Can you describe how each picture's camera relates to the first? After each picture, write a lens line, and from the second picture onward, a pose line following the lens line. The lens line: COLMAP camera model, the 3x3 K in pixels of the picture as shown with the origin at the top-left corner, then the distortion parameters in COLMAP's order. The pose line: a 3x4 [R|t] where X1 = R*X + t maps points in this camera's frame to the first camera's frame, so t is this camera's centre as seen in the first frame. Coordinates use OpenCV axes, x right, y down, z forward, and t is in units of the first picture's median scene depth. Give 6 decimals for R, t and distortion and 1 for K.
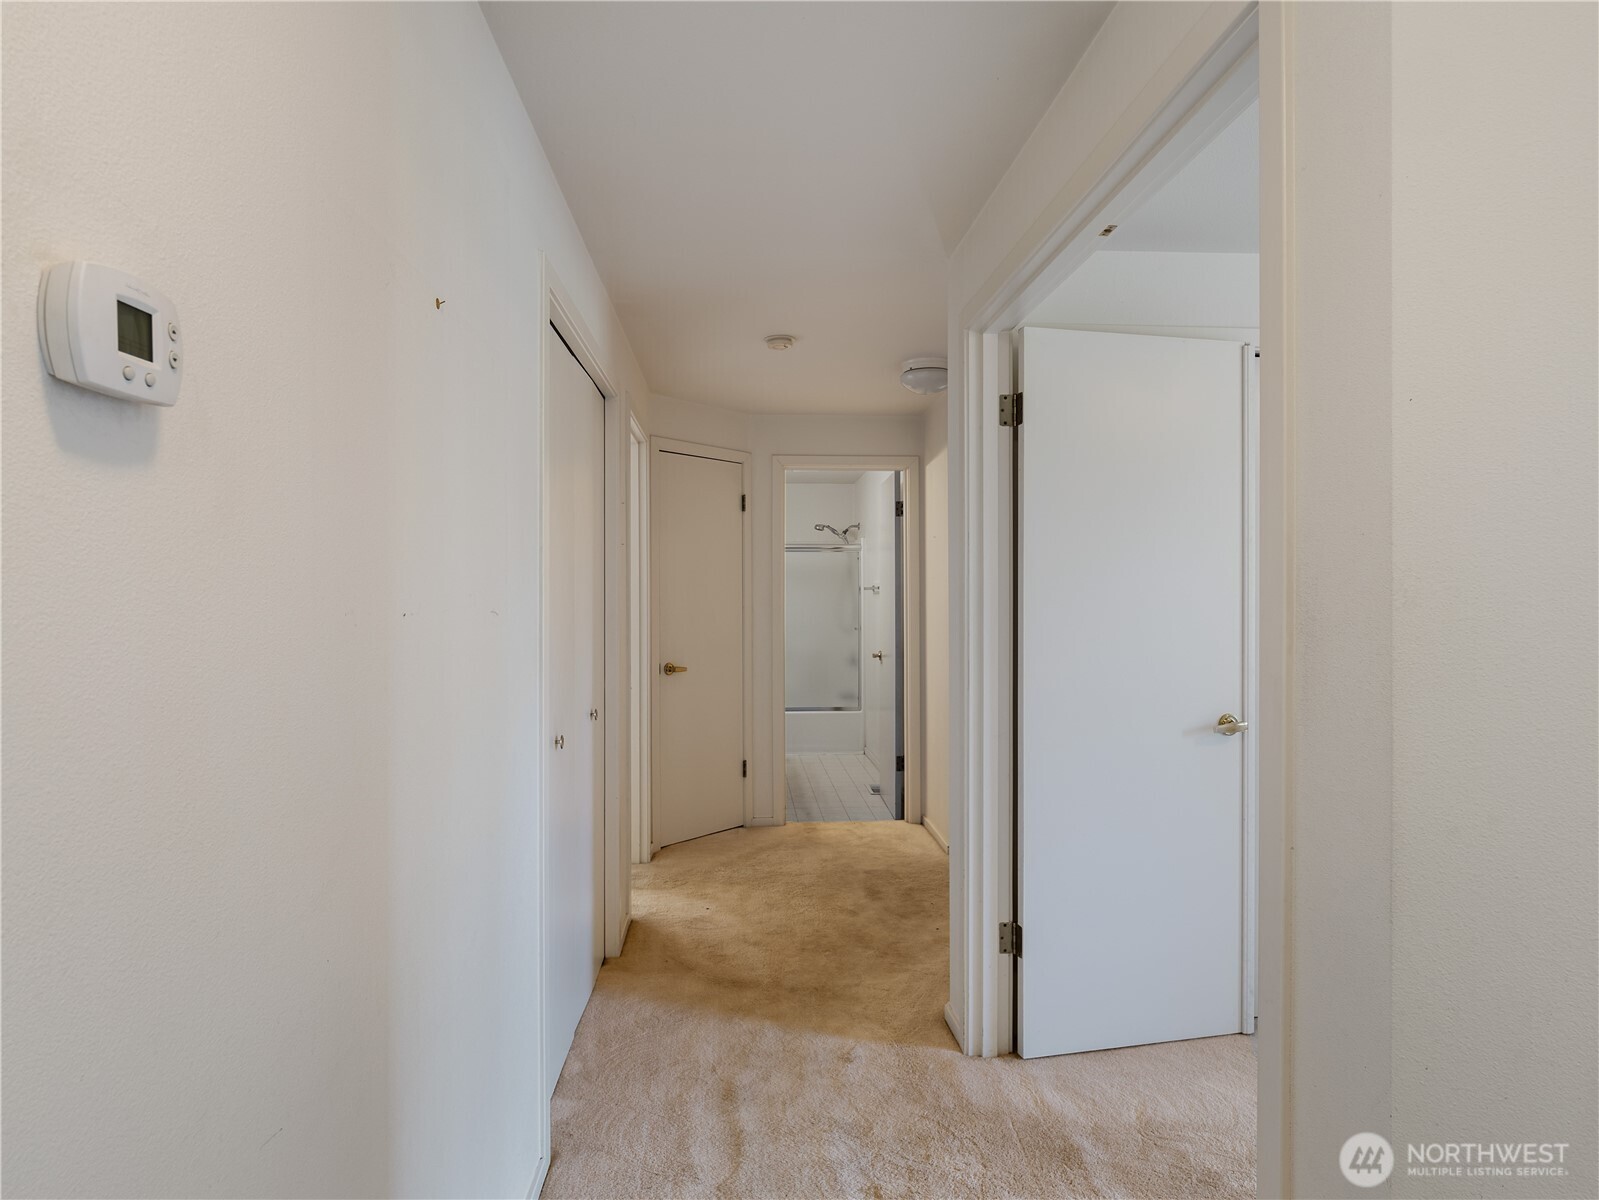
lens RADIAL K [[954.6, 0, 798.0], [0, 954.6, 600.6], [0, 0, 1]] dist [-0.005860, 0.000620]
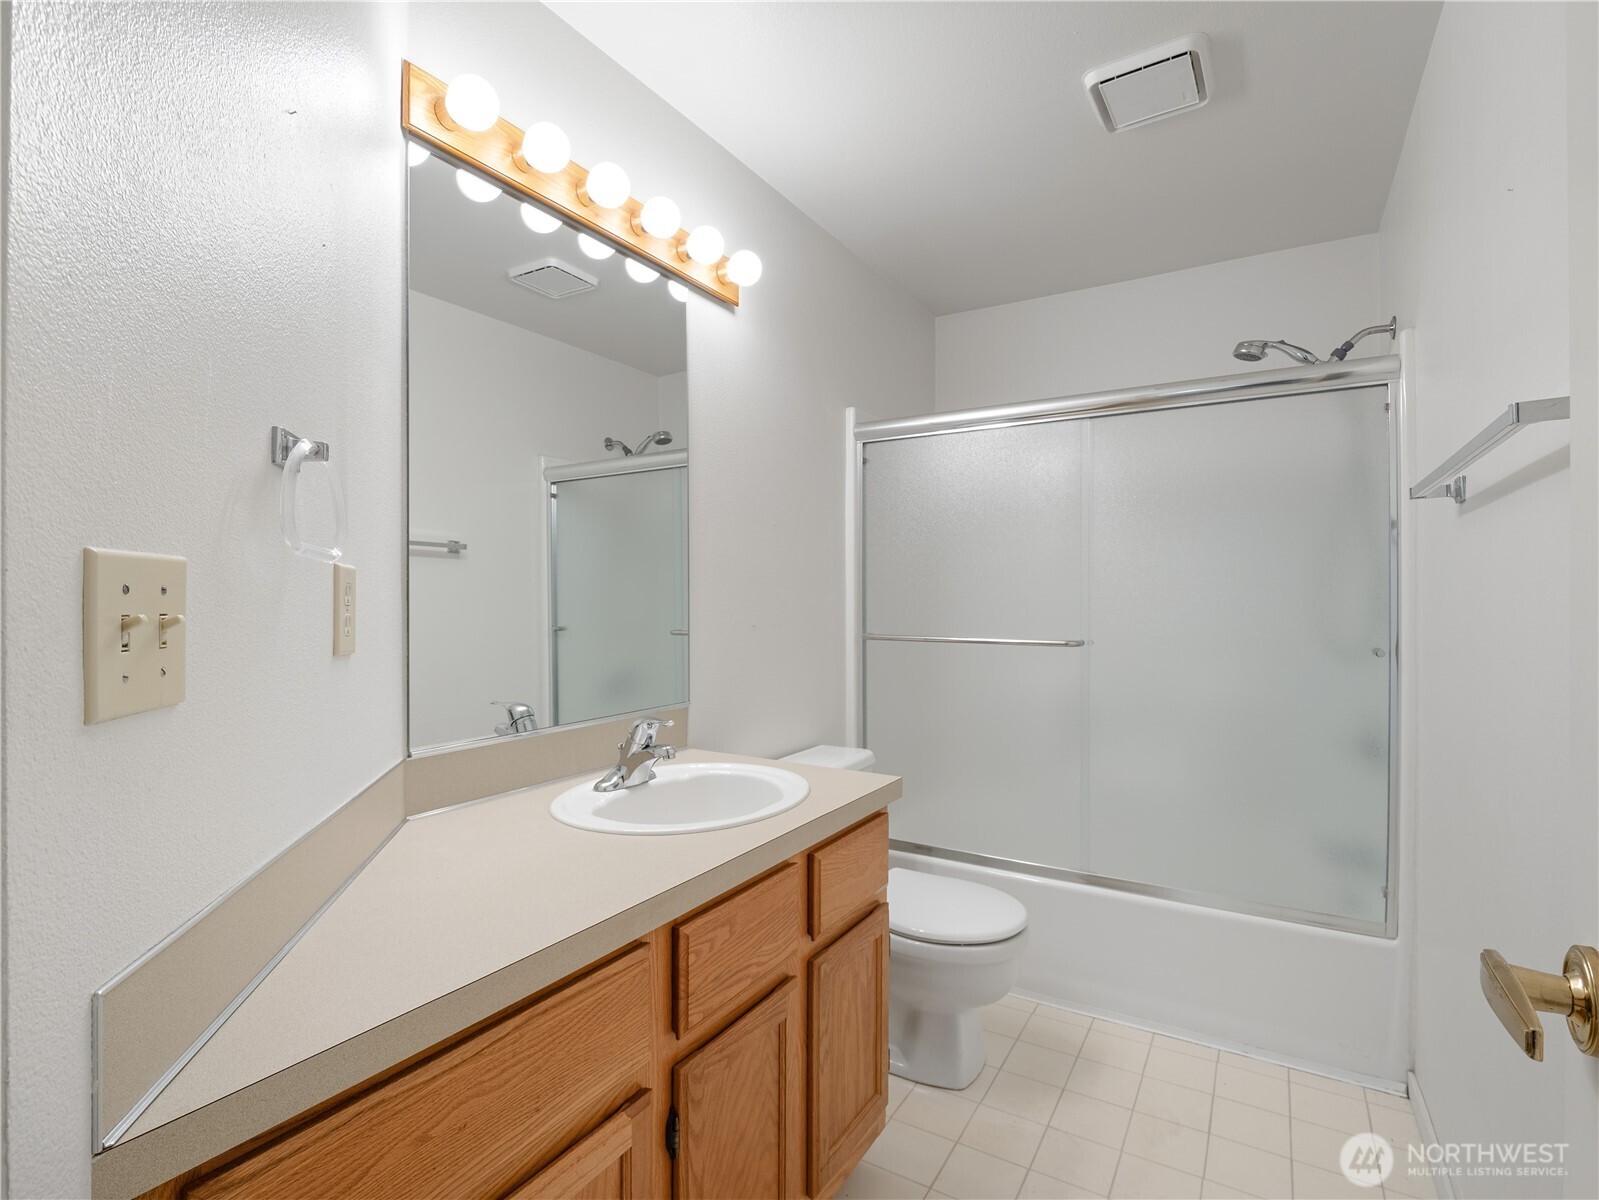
lens RADIAL K [[779.4, 0, 800.4], [0, 779.4, 600.2], [0, 0, 1]] dist [-0.012509, -0.003065]
pose [[0.822621, 0.000016, -0.568591, 0.071282], [0.001701, 0.999995, 0.002490, 0.018895], [0.568588, -0.003016, 0.822617, 1.012211]]
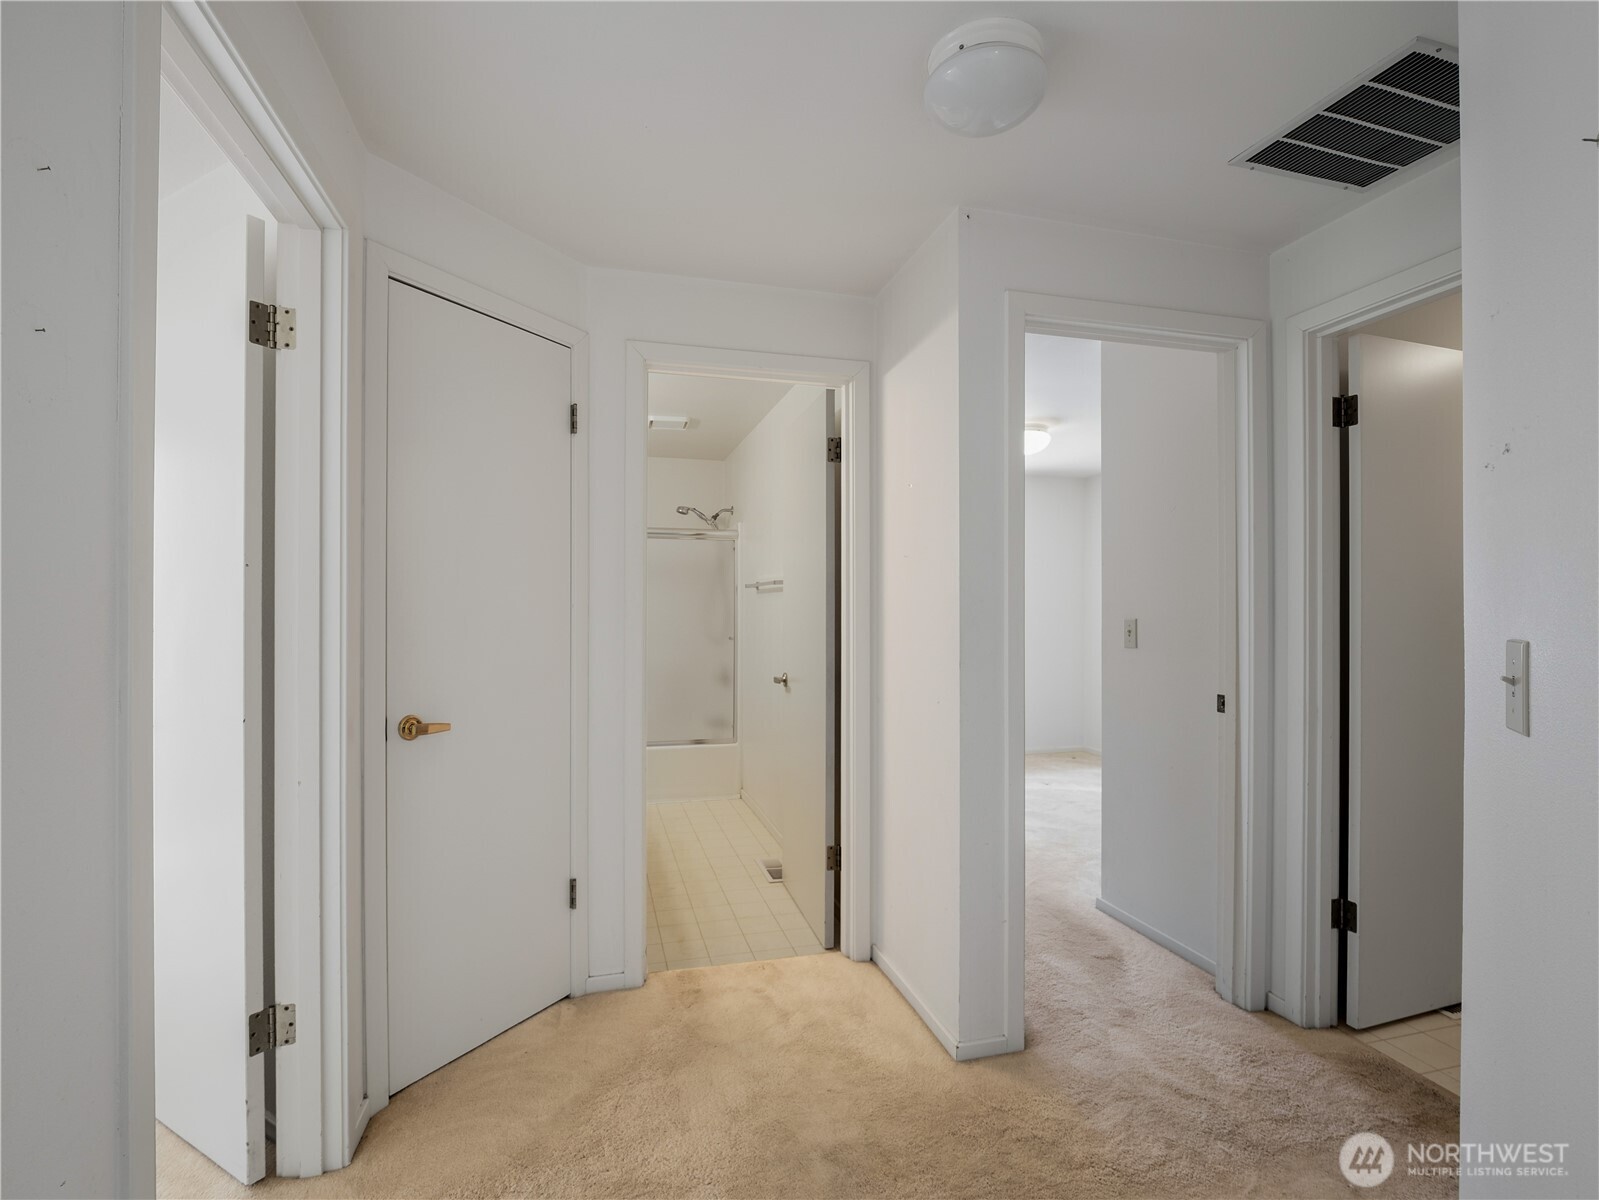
lens RADIAL K [[779.4, 0, 798.2], [0, 779.4, 606.9], [0, 0, 1]] dist [-0.012509, -0.003065]
pose [[0.980008, 0.005285, 0.198886, -0.017579], [-0.004341, 0.999977, -0.005185, 0.009690], [-0.198909, 0.004218, 0.980009, 0.519769]]
